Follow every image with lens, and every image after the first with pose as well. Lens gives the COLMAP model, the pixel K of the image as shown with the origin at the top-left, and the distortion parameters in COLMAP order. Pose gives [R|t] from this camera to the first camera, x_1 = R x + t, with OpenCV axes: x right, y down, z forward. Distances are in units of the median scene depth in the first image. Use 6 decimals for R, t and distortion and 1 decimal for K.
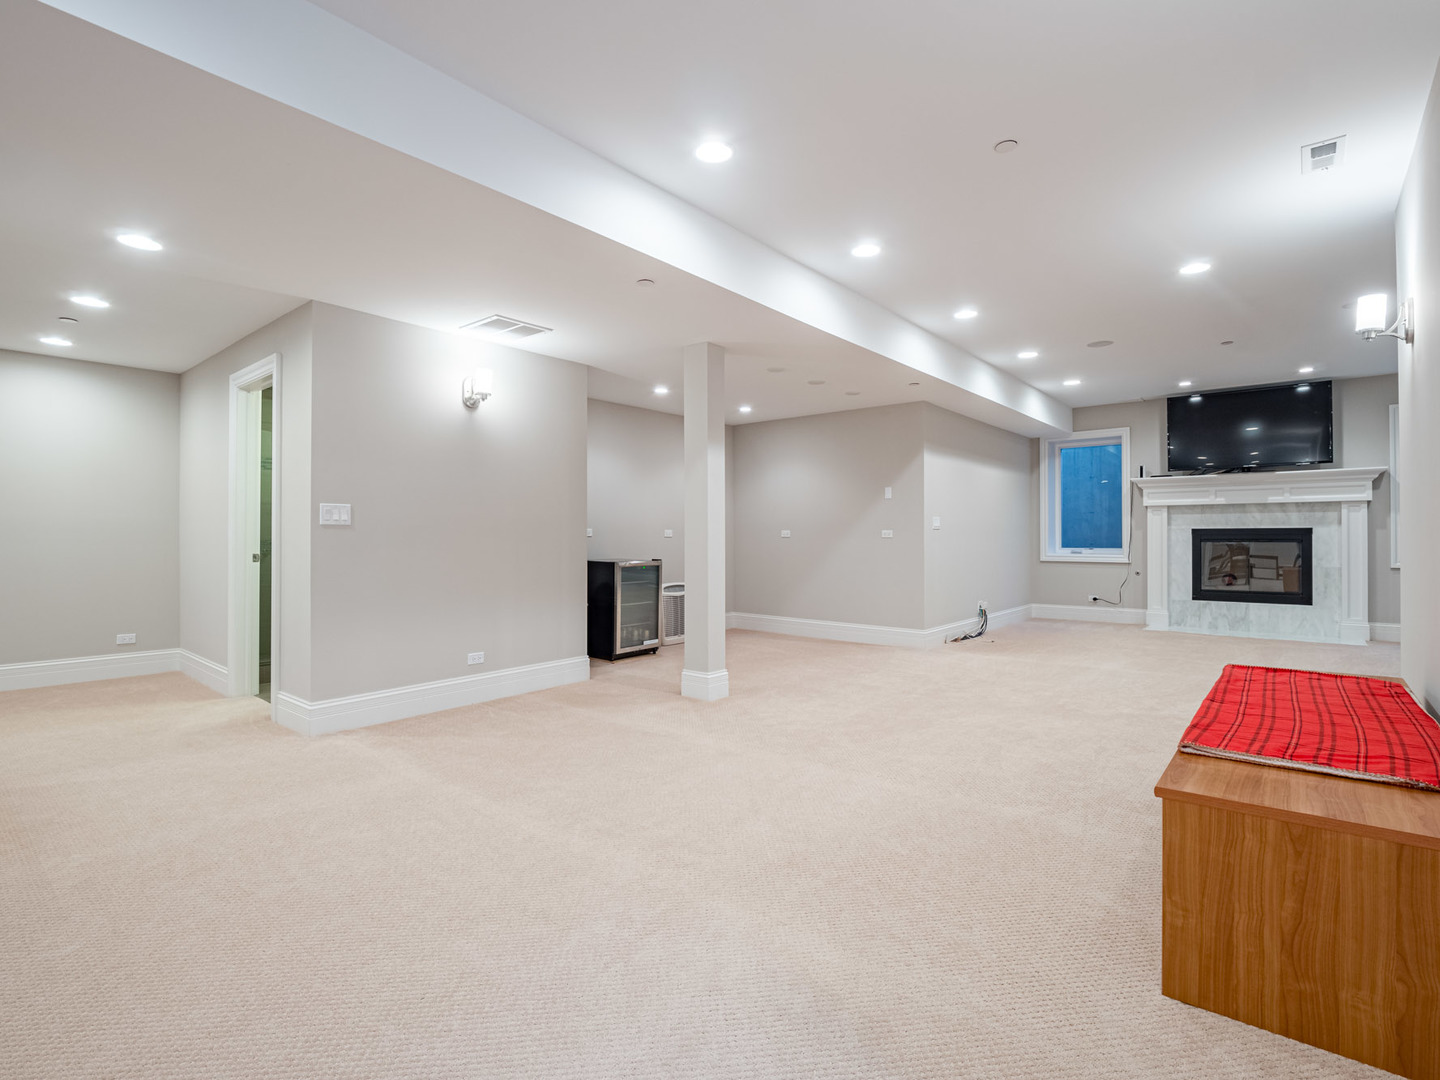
lens RADIAL K [[705.4, 0, 720.0], [0, 705.4, 540.0], [0, 0, 1]] dist [-0.004175, -0.001938]
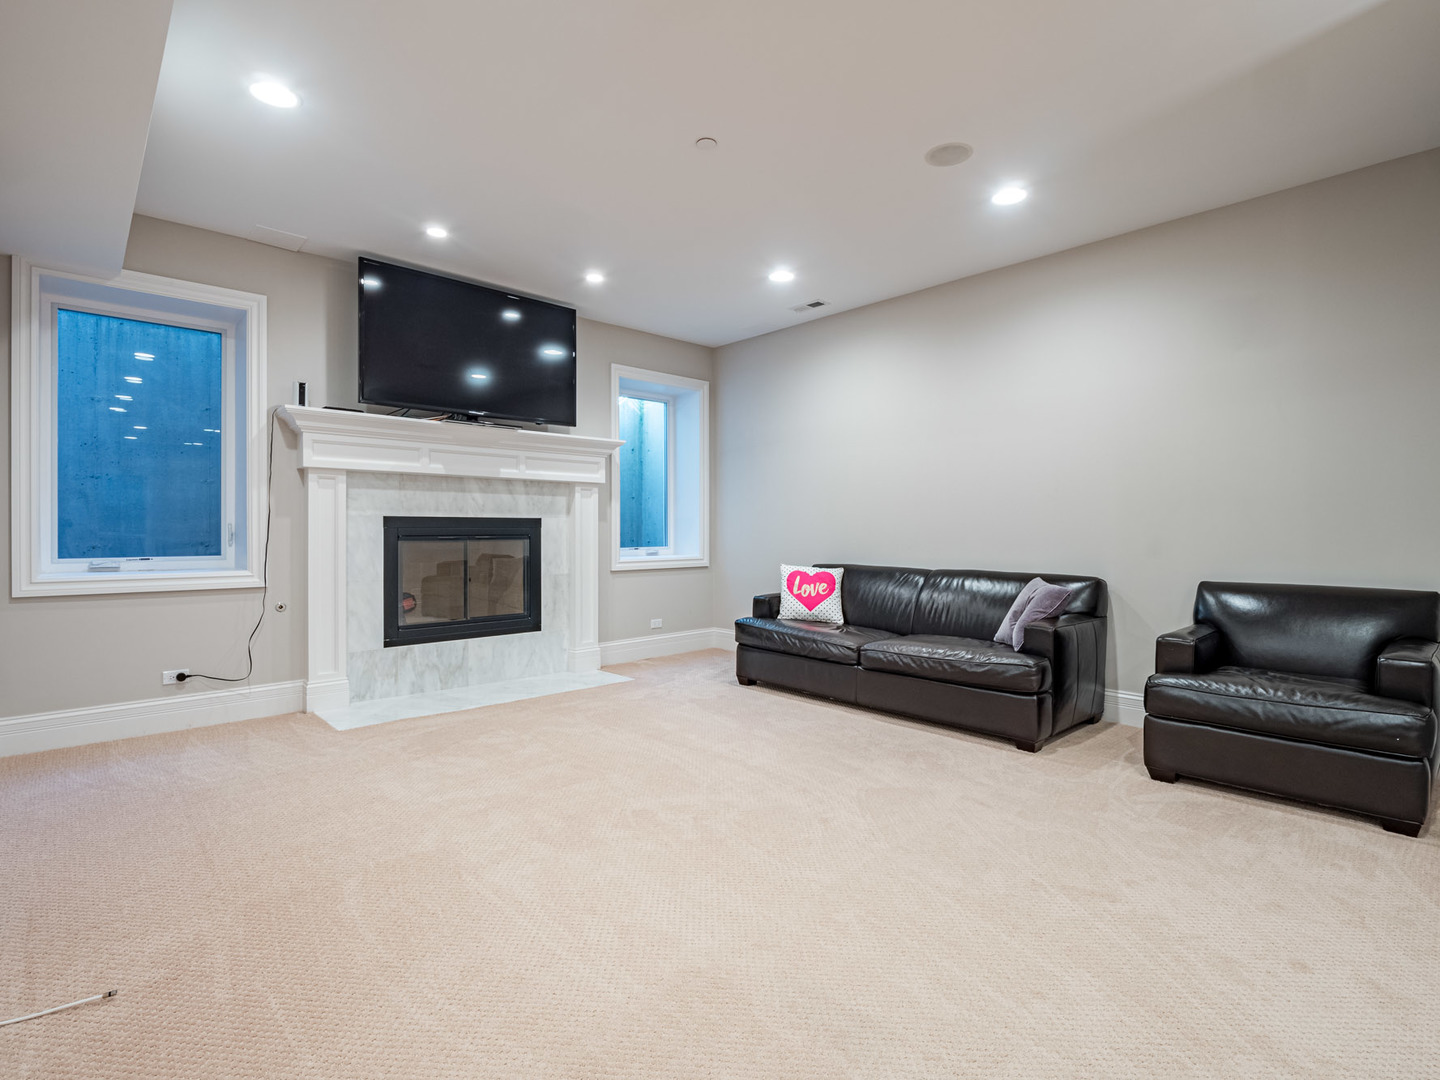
lens RADIAL K [[705.4, 0, 720.0], [0, 705.4, 540.0], [0, 0, 1]] dist [-0.004175, -0.001938]
pose [[0.128618, -0.013933, 0.991596, 0.169091], [0.000539, 0.999902, 0.013980, -0.005254], [-0.991694, -0.001263, 0.128613, 0.685348]]
